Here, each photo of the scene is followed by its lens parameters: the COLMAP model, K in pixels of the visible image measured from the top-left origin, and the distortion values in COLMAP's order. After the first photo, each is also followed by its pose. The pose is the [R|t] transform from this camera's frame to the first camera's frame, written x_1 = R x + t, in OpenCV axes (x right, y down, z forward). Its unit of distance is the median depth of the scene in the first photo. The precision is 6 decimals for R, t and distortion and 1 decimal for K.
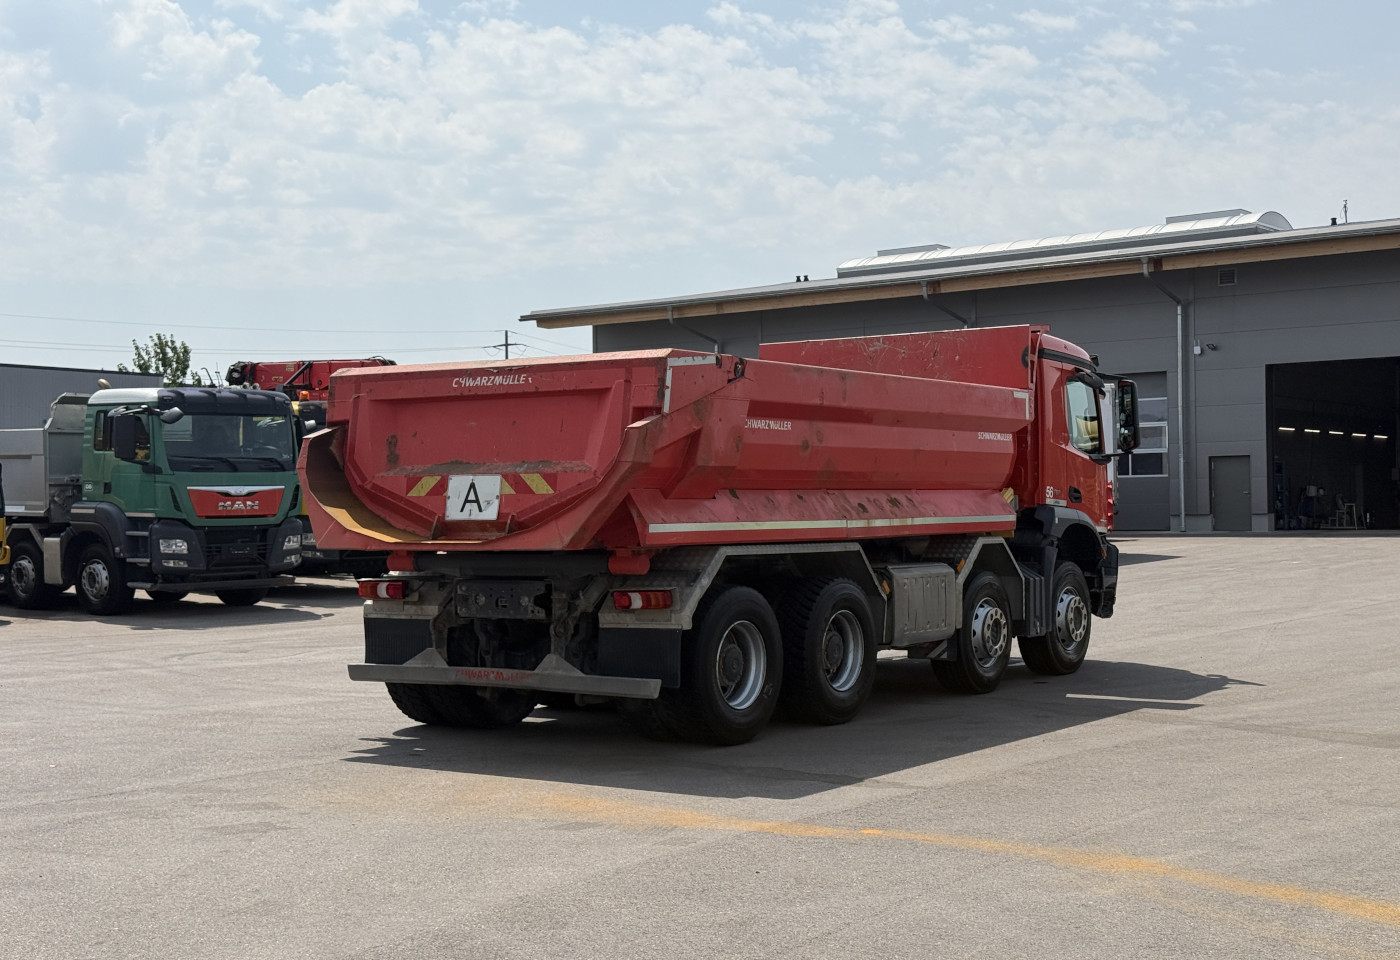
lens RADIAL K [[1959.4, 0, 701.0], [0, 1959.4, 485.3], [0, 0, 1]] dist [0.178335, 0.000000]
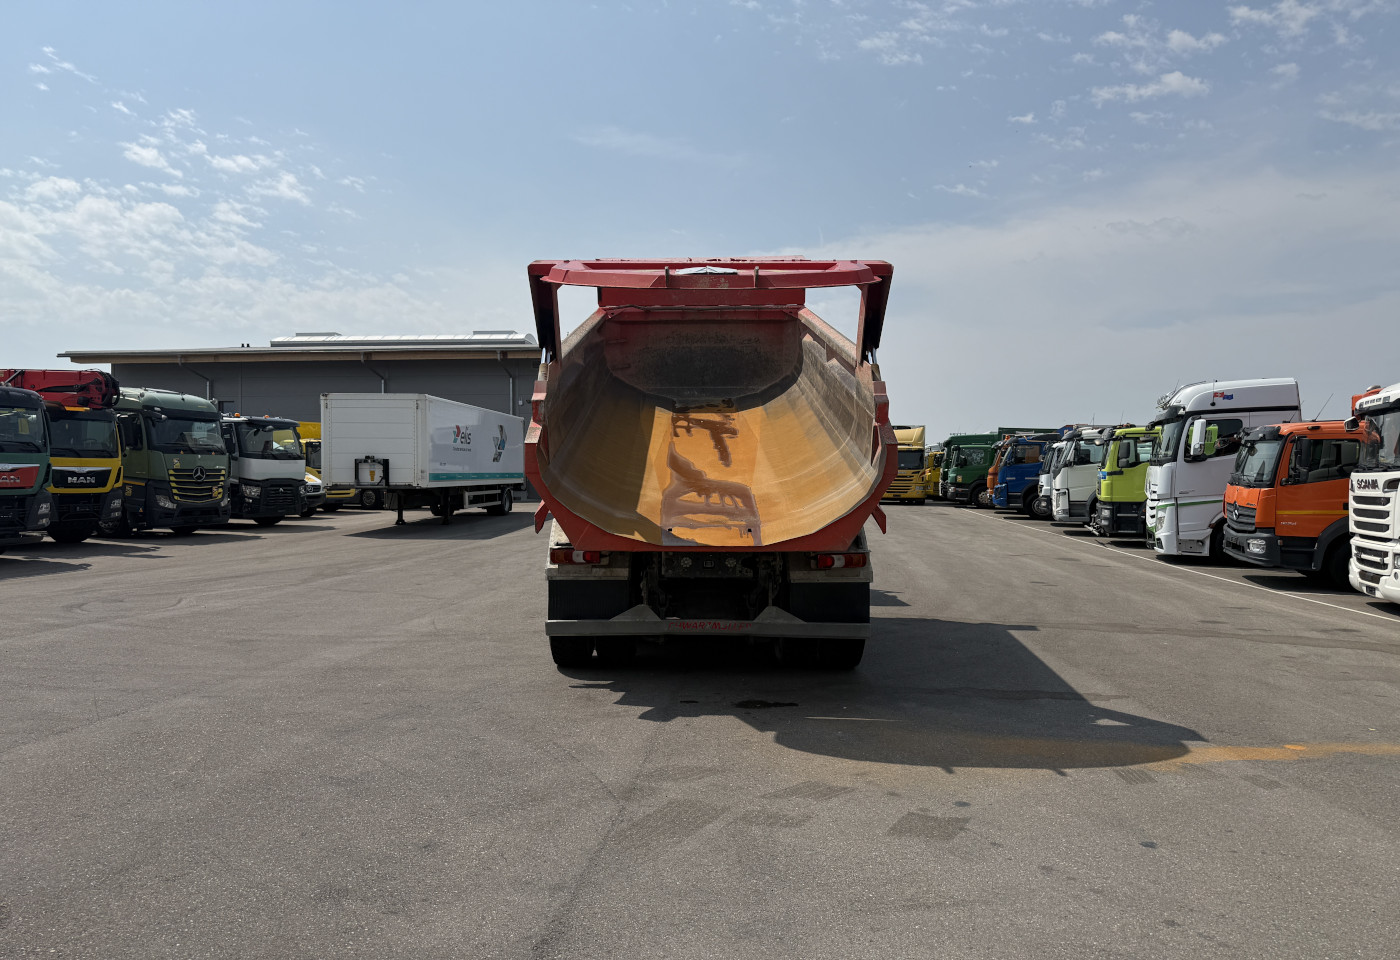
lens RADIAL K [[995.9, 0, 693.2], [0, 995.9, 485.5], [0, 0, 1]] dist [0.022274, -0.011311]
pose [[0.843237, 0.011220, 0.537425, -0.432527], [-0.016573, 0.999850, 0.005128, 0.007613], [-0.537286, -0.013230, 0.843296, 0.478989]]
